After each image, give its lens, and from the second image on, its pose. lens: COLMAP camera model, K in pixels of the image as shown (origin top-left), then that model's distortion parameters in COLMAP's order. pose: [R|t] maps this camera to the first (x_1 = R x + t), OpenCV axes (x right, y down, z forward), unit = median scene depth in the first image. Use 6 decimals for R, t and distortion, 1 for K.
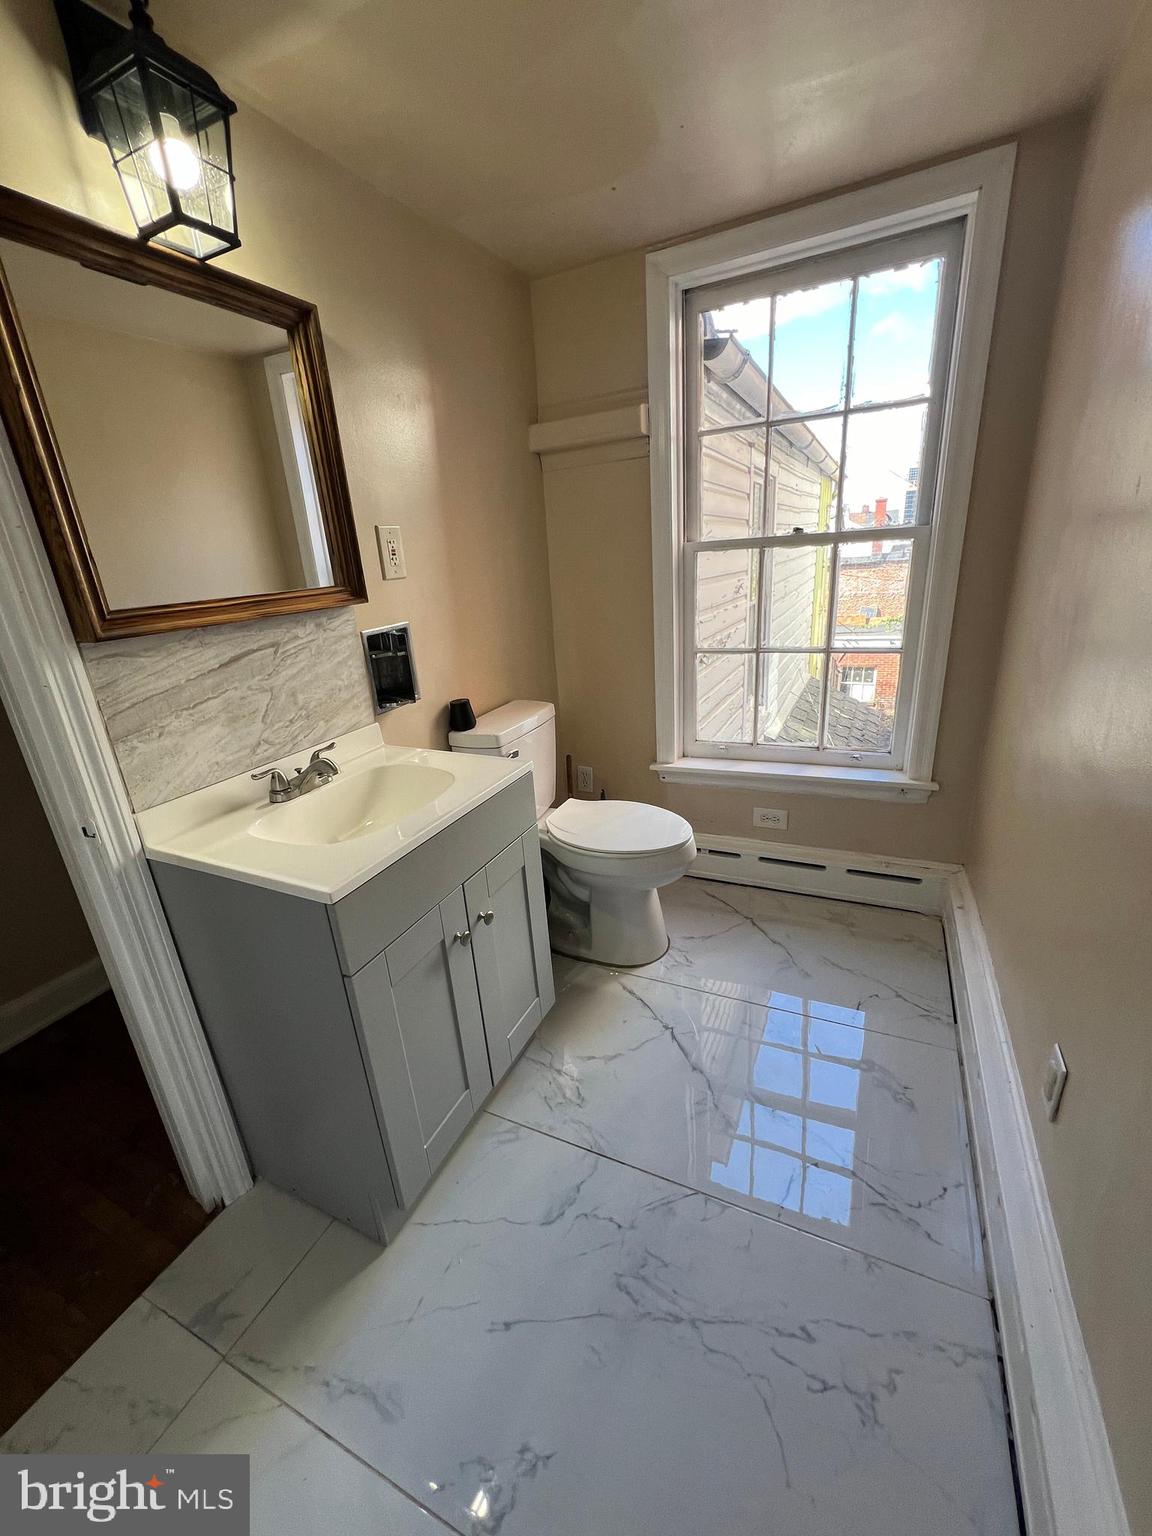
lens RADIAL K [[614.4, 0, 575.8], [0, 614.4, 767.7], [0, 0, 1]] dist [-0.002297, -0.000149]
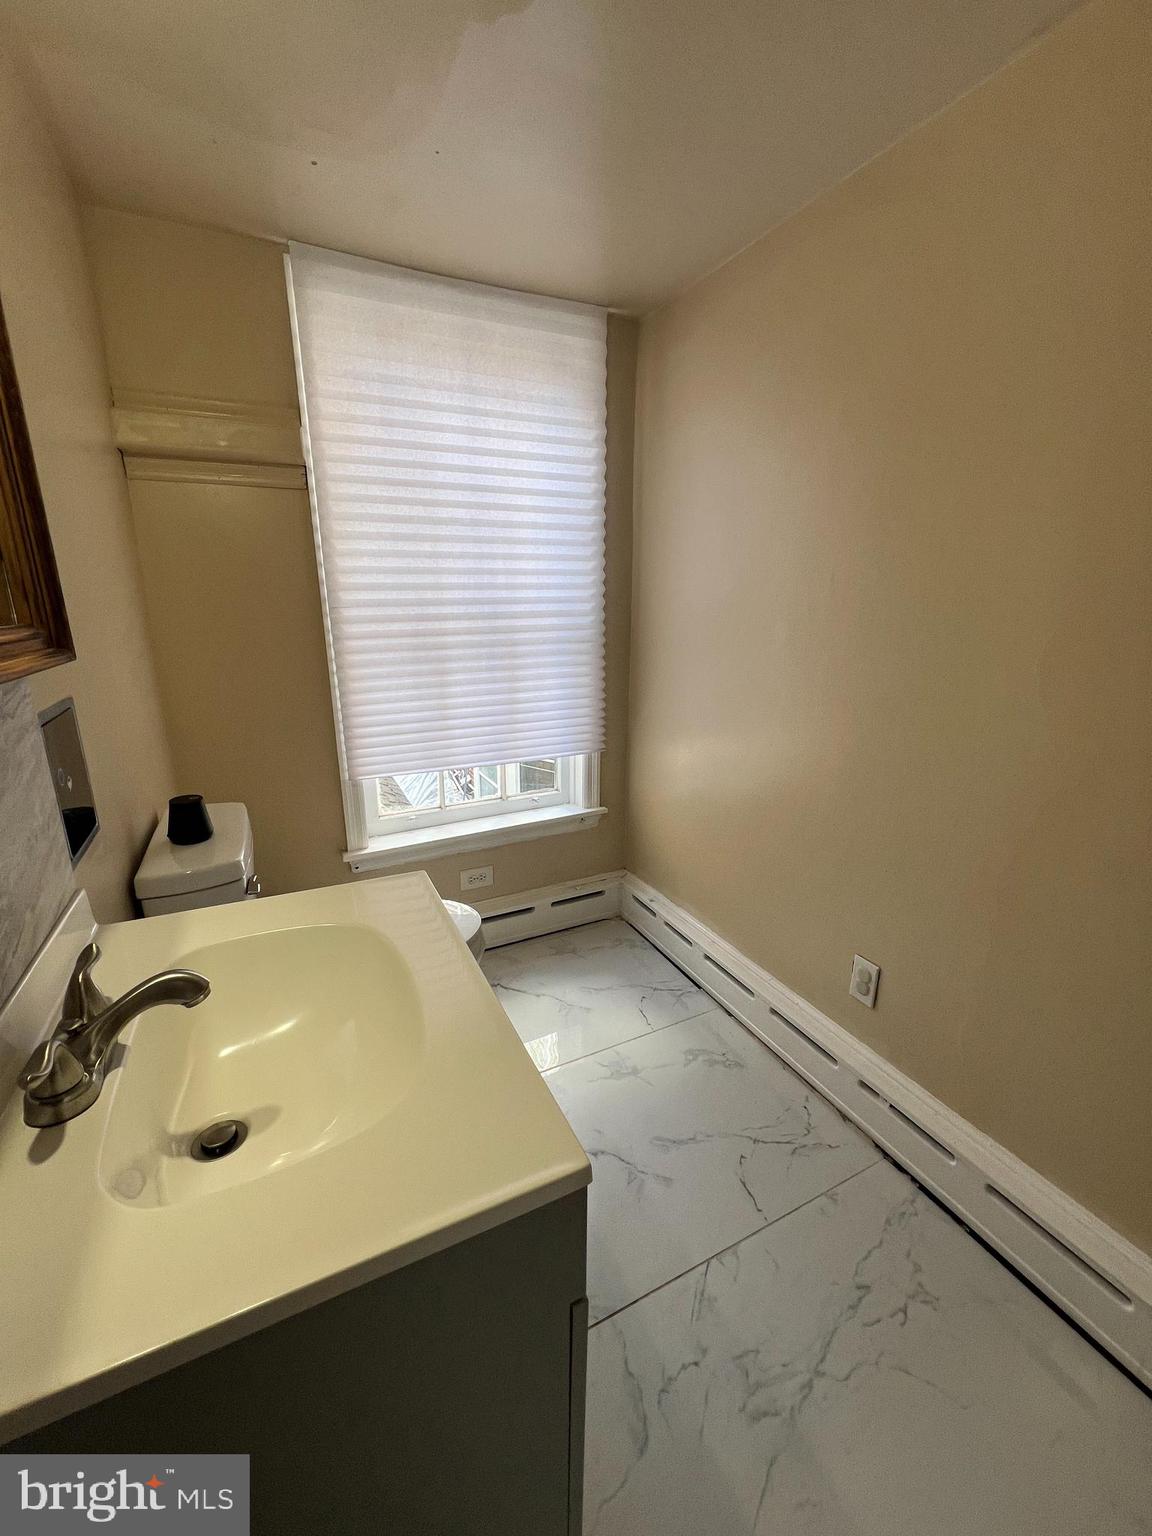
lens RADIAL K [[612.7, 0, 570.6], [0, 612.7, 767.7], [0, 0, 1]] dist [-0.001265, -0.000587]
pose [[0.622617, -0.142478, 0.769447, -0.474949], [0.219961, 0.975505, 0.002646, -0.087972], [-0.750976, 0.167601, 0.638705, 0.366439]]
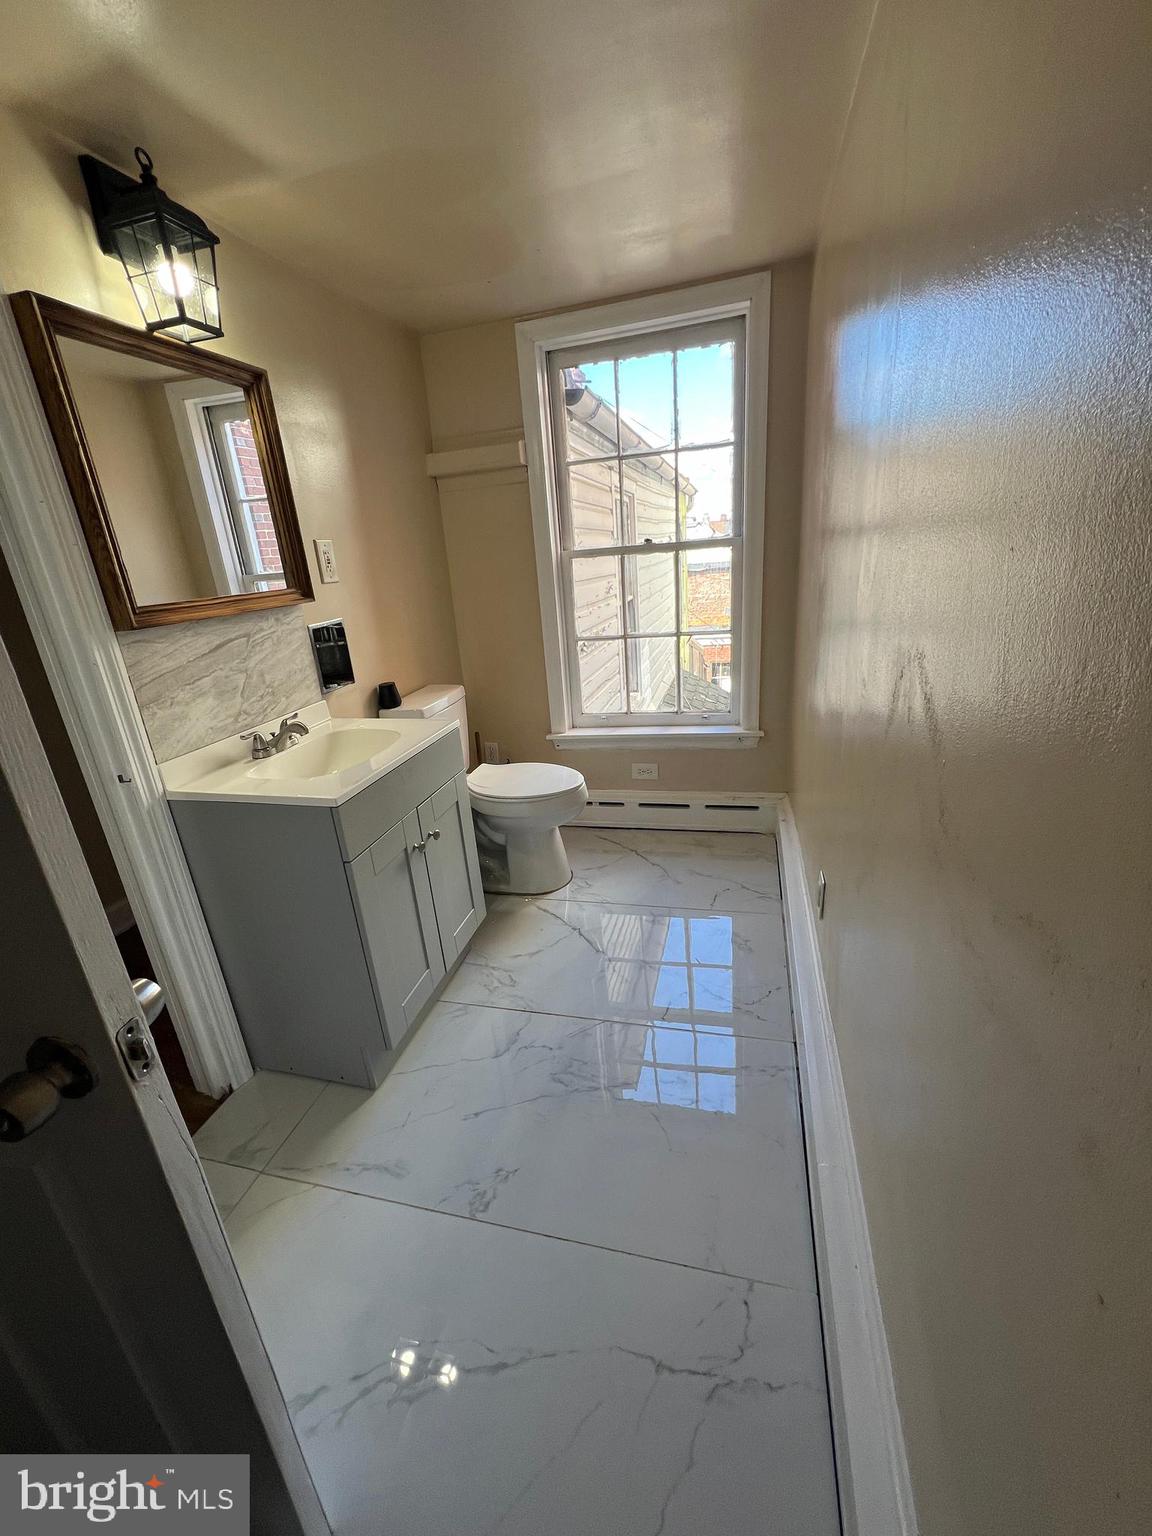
lens RADIAL K [[614.4, 0, 574.6], [0, 614.4, 767.7], [0, 0, 1]] dist [-0.002297, -0.000149]
pose [[0.982476, -0.069476, 0.172958, -0.057971], [0.071495, 0.997426, -0.005465, 0.109247], [-0.172133, 0.017735, 0.984914, -0.304337]]
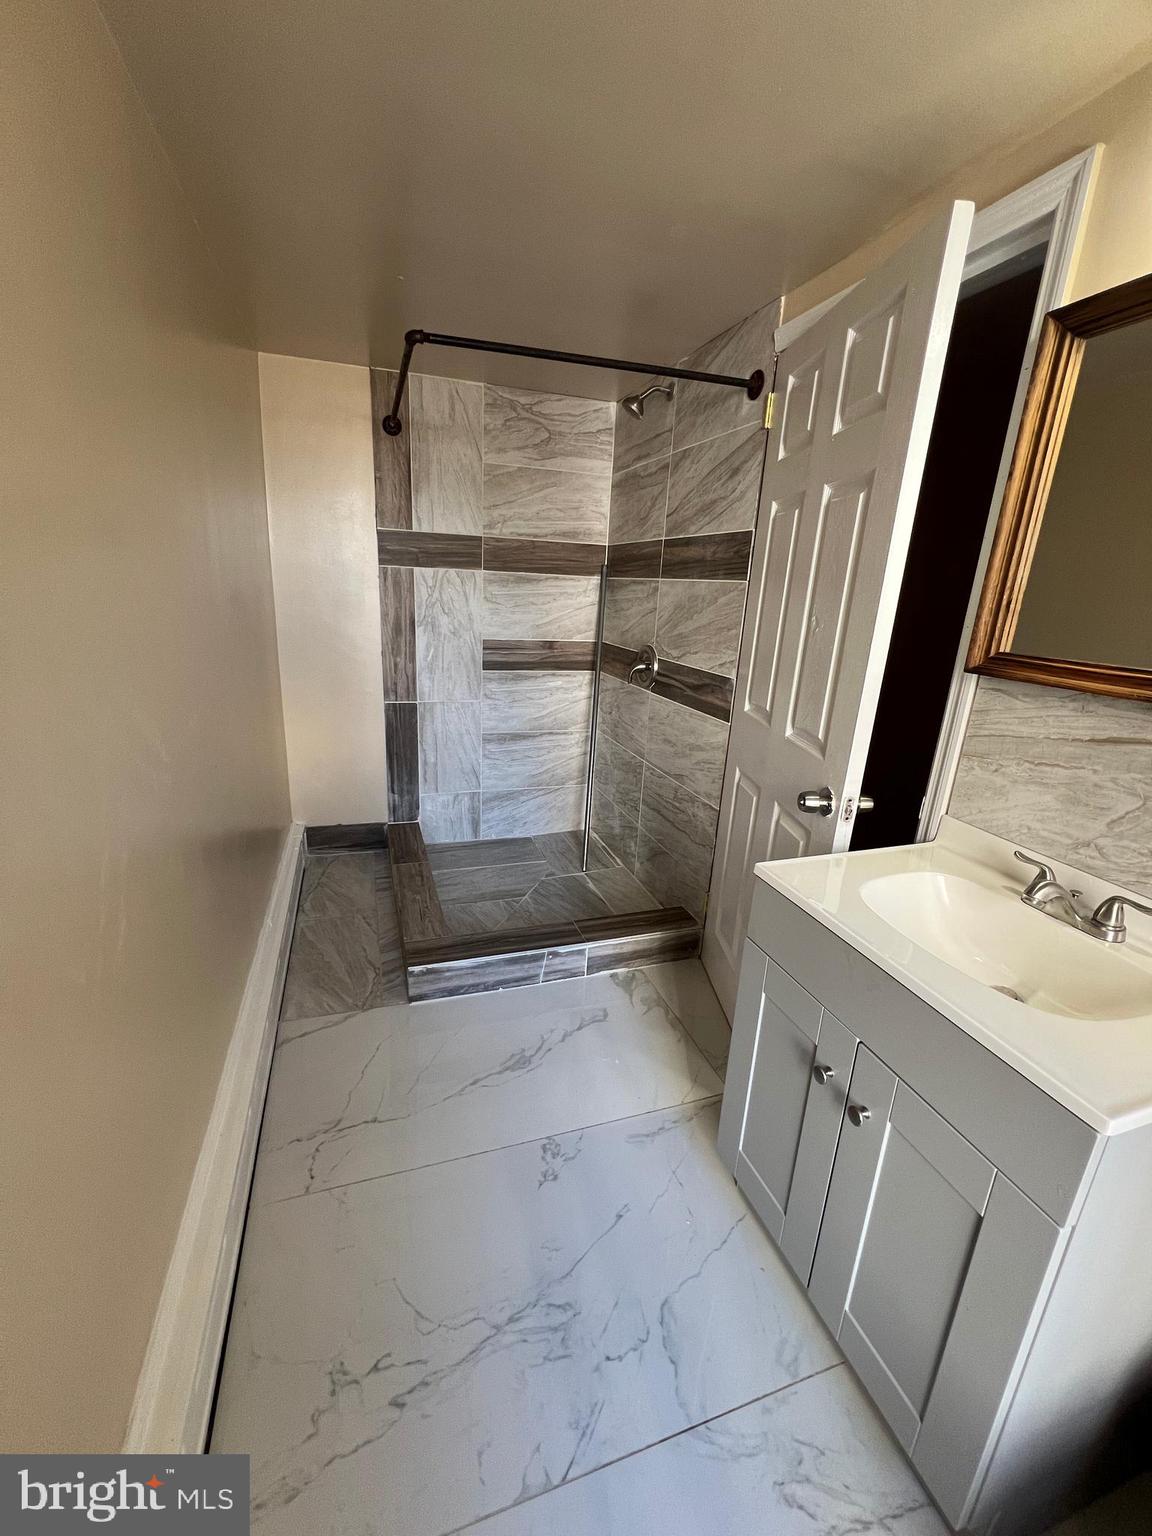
lens RADIAL K [[614.4, 0, 572.0], [0, 614.4, 769.4], [0, 0, 1]] dist [-0.002297, -0.000149]
pose [[-0.718204, 0.228735, -0.657163, 0.409444], [-0.236832, 0.807687, 0.539957, -0.337532], [0.654289, 0.543436, -0.525912, 0.796792]]
